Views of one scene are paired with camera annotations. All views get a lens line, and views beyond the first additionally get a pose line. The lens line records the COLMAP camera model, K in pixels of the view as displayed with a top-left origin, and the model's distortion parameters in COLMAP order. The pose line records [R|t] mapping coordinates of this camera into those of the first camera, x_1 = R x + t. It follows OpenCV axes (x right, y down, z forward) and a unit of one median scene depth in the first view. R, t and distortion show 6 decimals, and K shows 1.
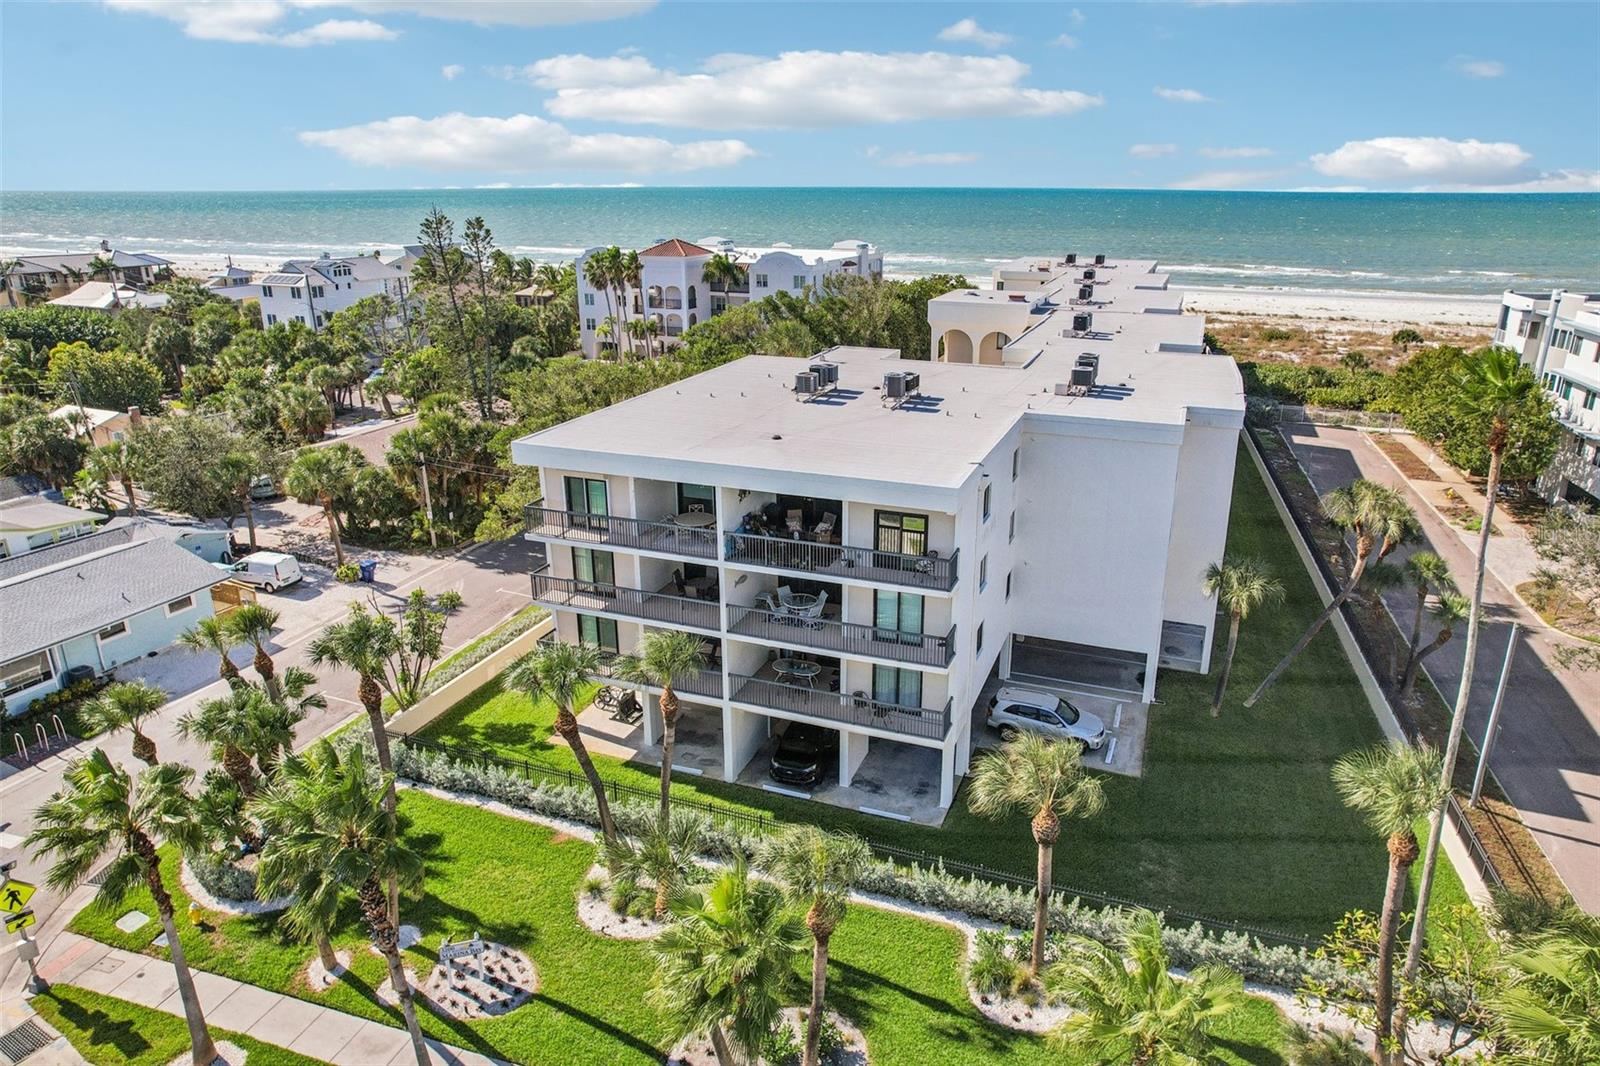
lens RADIAL K [[982.6, 0, 796.5], [0, 982.6, 568.9], [0, 0, 1]] dist [-0.082022, 0.070399]
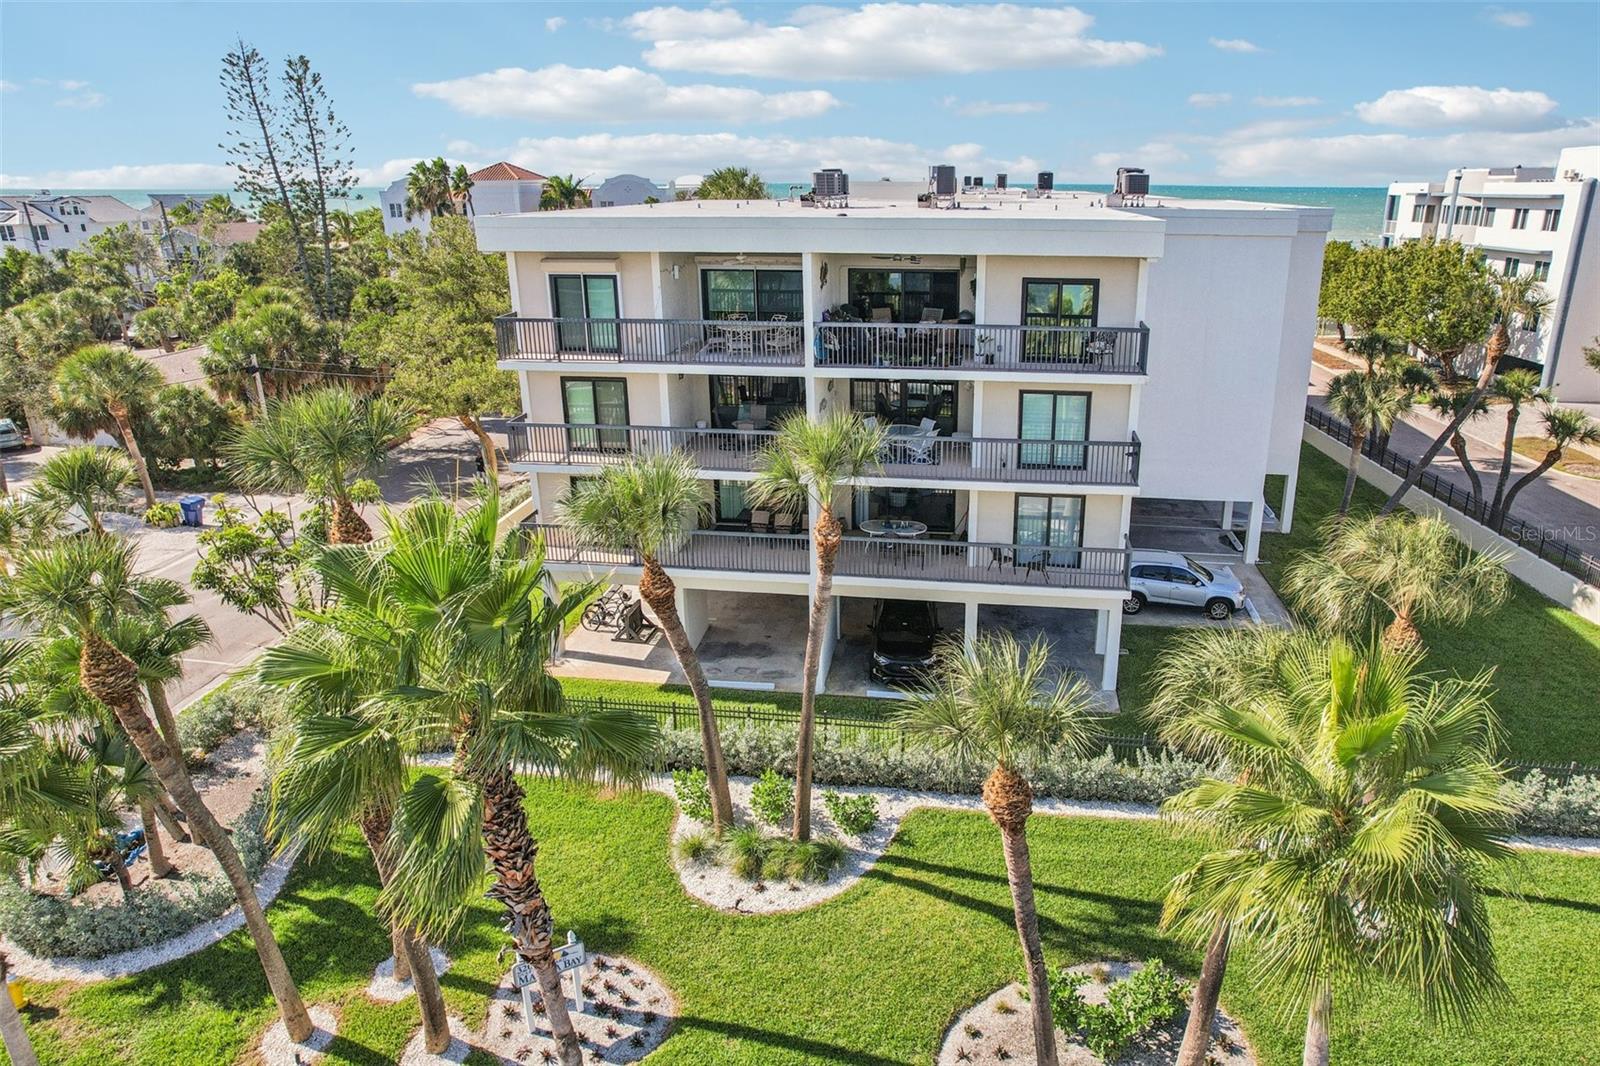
lens RADIAL K [[1016.3, 0, 807.9], [0, 1016.3, 555.2], [0, 0, 1]] dist [-0.073953, 0.063500]
pose [[0.976528, -0.085010, 0.197904, -0.218021], [0.088120, 0.996086, -0.006944, 0.123116], [-0.196539, 0.024220, 0.980197, 0.273053]]
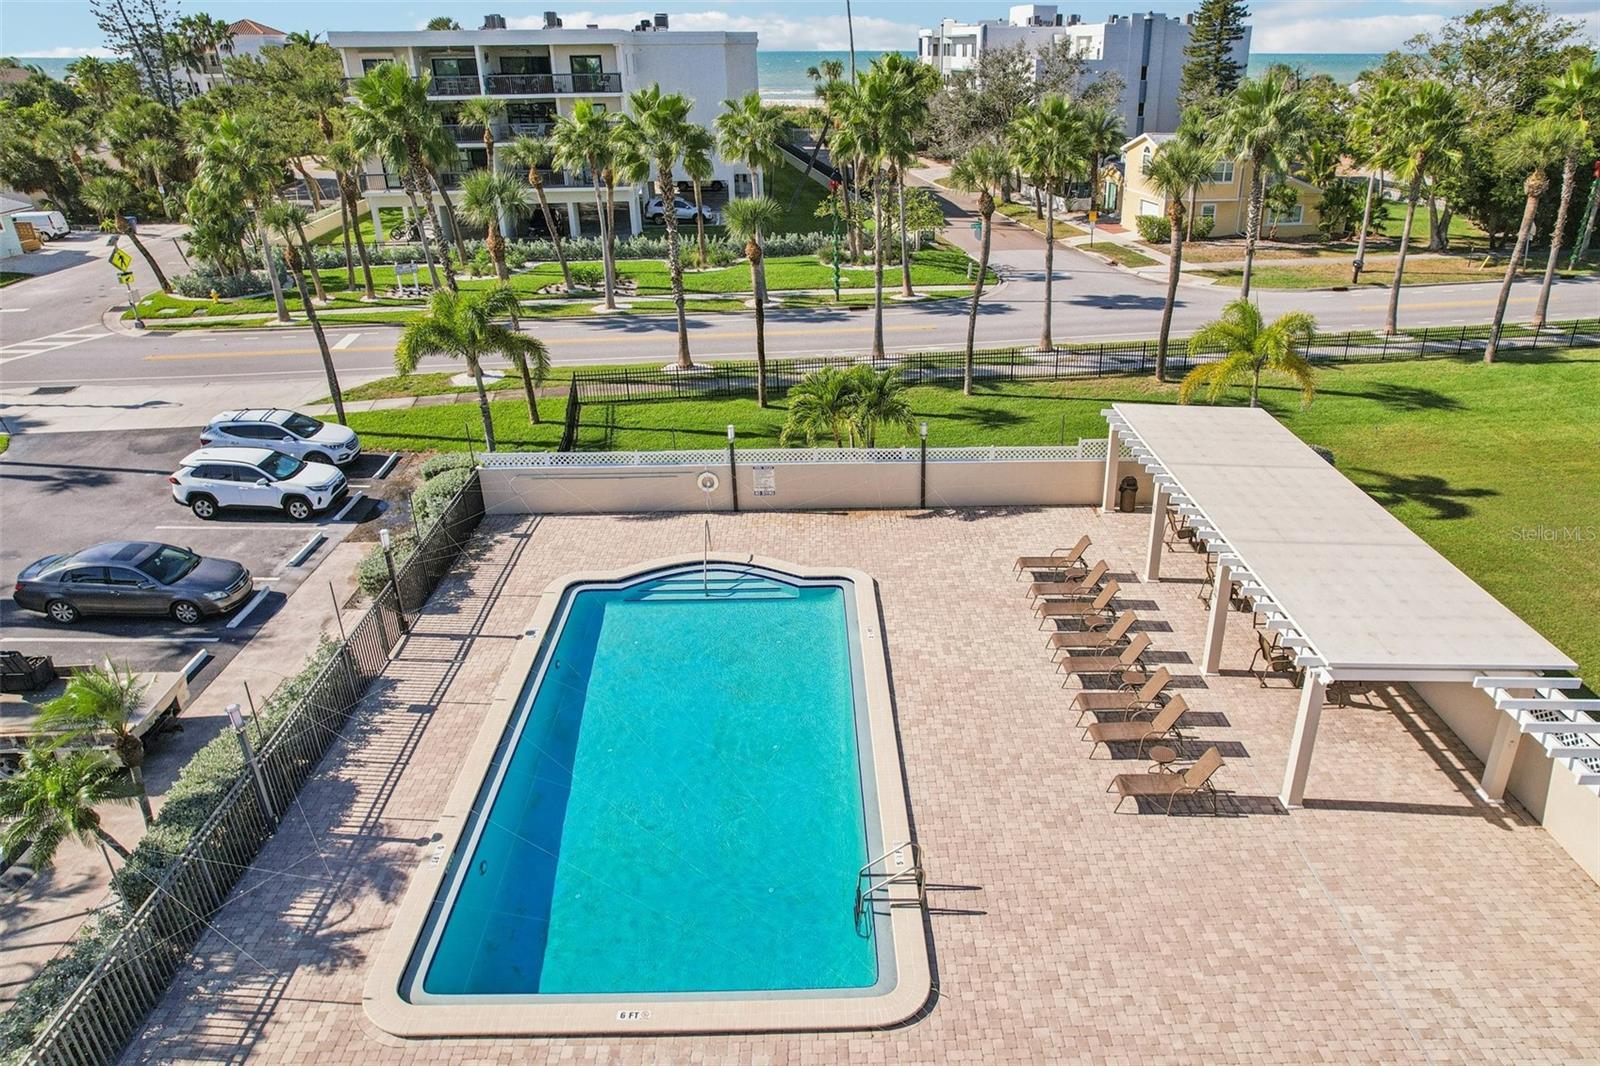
lens RADIAL K [[1026.4, 0, 800.0], [0, 1026.4, 533.0], [0, 0, 1]] dist [-0.055413, 0.050692]
pose [[0.897478, -0.204433, 0.390820, -0.398388], [0.176475, 0.978517, 0.106591, 0.606298], [-0.404214, -0.026693, 0.914275, -0.796839]]
